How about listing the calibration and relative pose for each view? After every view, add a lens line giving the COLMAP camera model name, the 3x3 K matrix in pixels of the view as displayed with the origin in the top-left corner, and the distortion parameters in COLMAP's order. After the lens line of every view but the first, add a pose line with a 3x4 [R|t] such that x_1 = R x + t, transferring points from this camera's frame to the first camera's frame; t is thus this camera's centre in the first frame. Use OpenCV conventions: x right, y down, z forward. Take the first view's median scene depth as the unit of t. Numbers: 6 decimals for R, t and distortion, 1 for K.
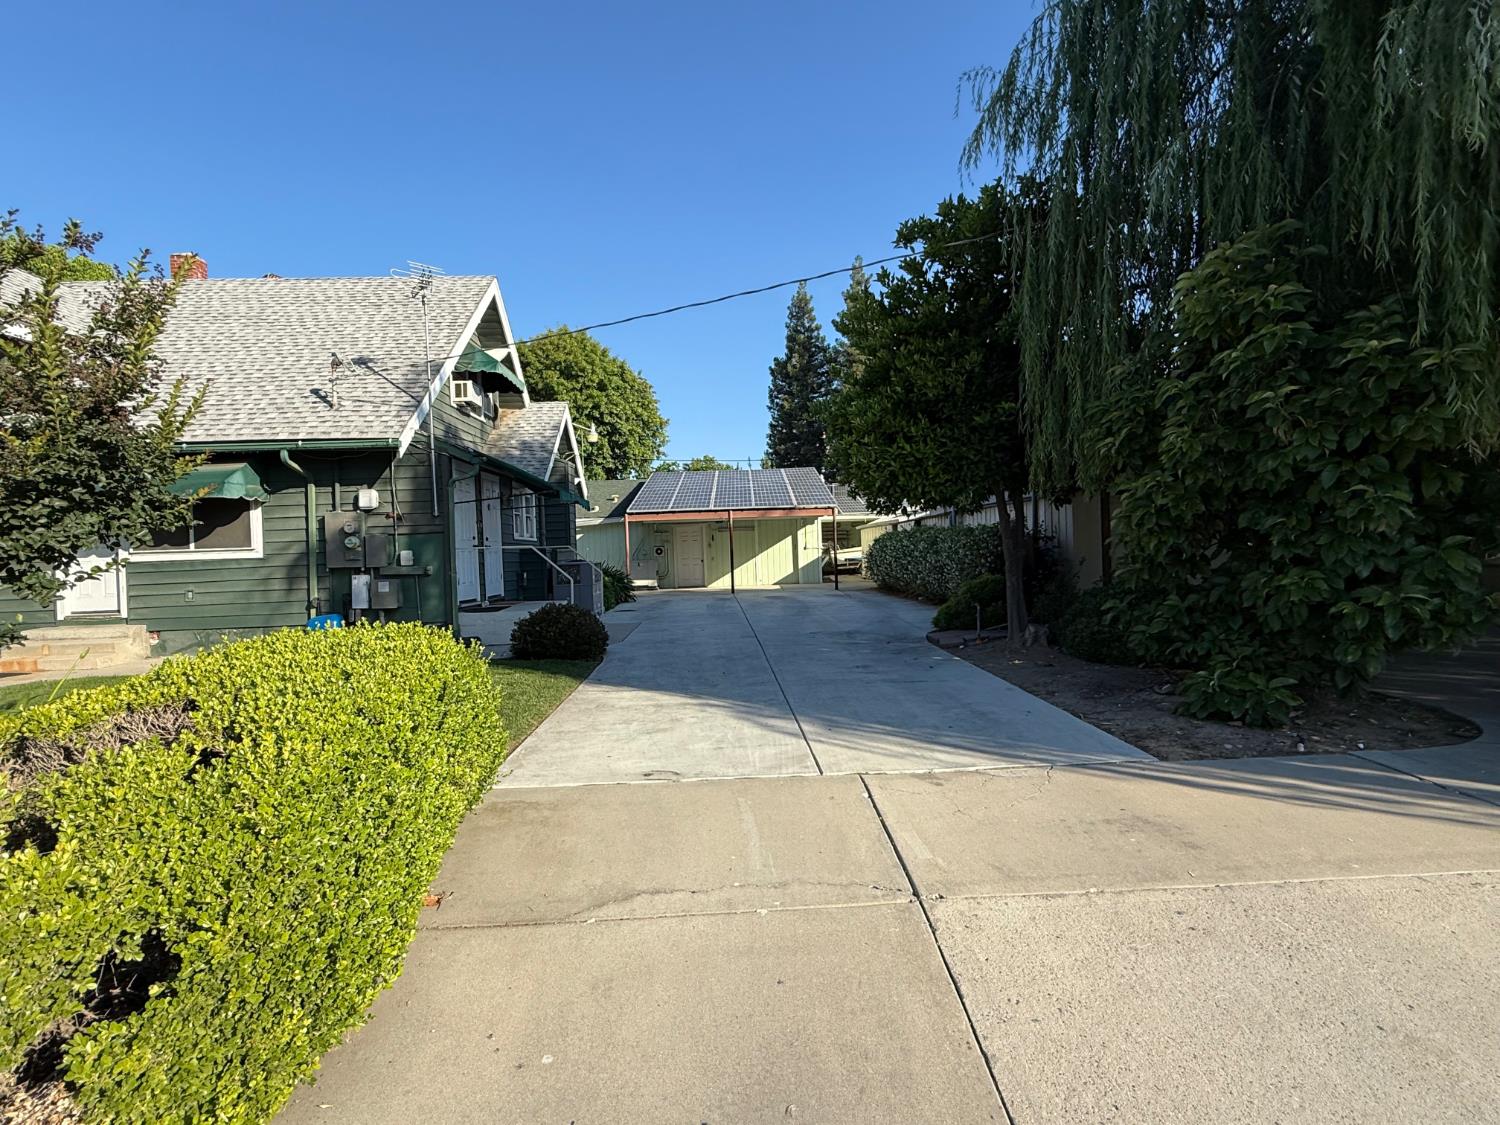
lens RADIAL K [[710.9, 0, 750.0], [0, 710.9, 562.5], [0, 0, 1]] dist [-0.001845, -0.000010]
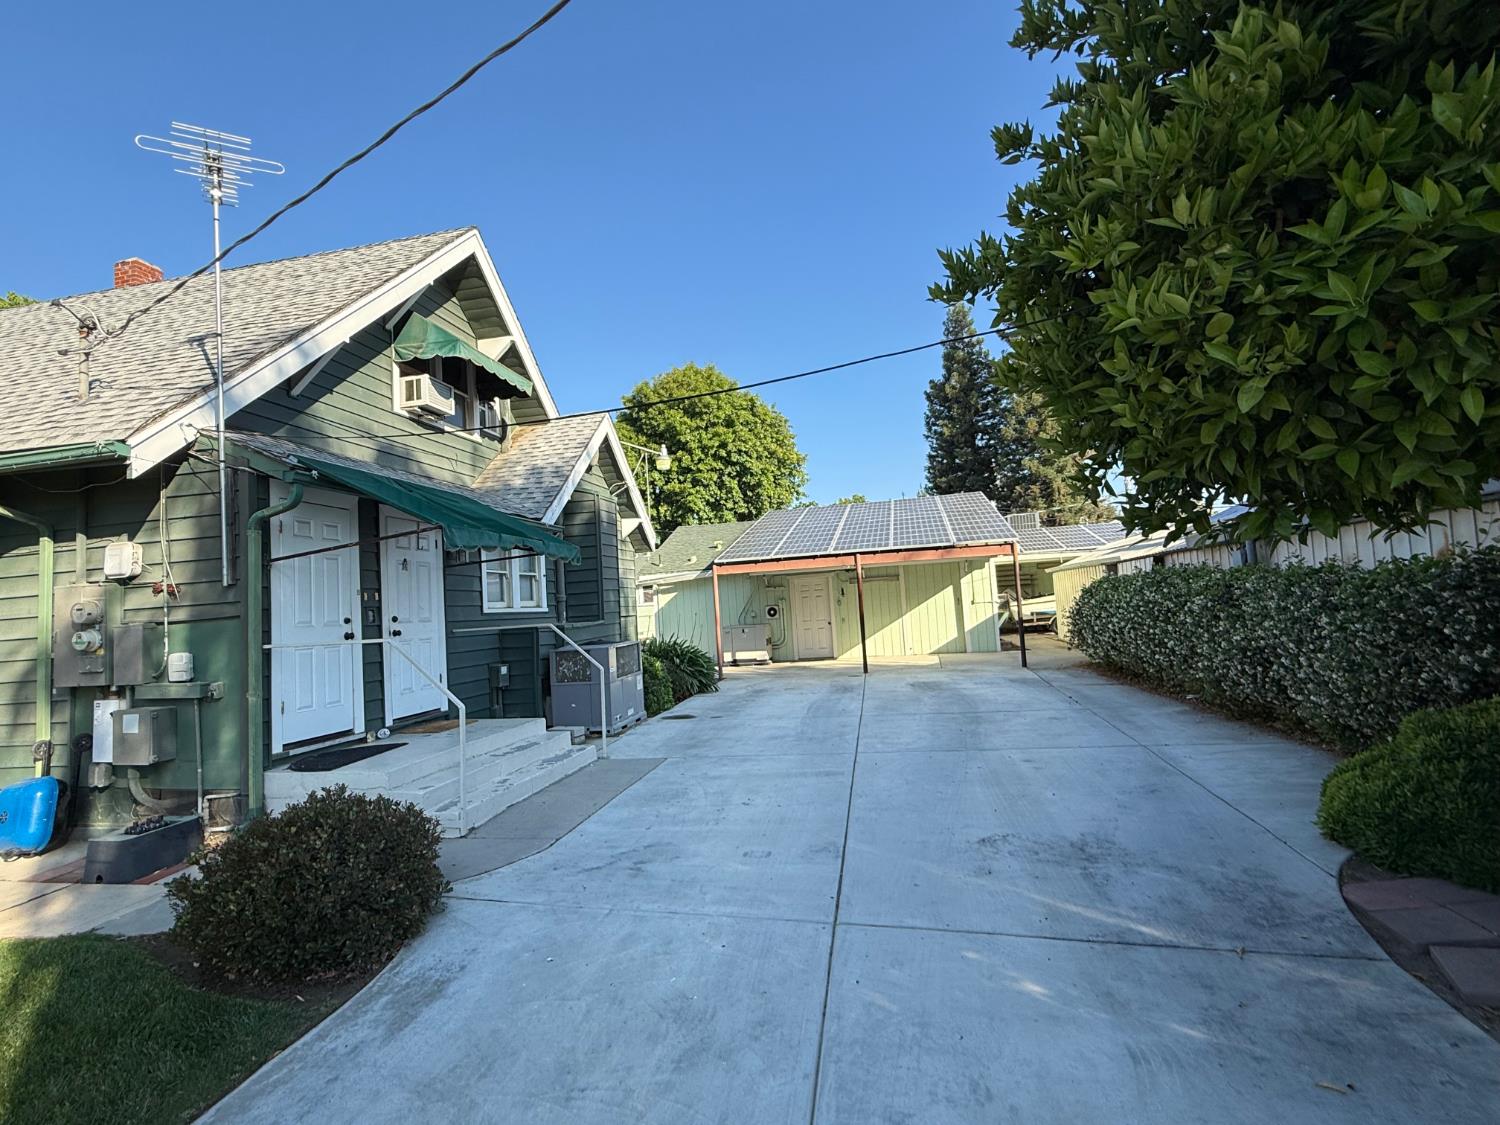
lens RADIAL K [[710.9, 0, 750.0], [0, 710.9, 562.5], [0, 0, 1]] dist [-0.001845, -0.000010]
pose [[0.972376, -0.041175, -0.229759, 0.024749], [0.025723, 0.997226, -0.069850, -0.015505], [0.231998, 0.062010, 0.970738, 0.246694]]
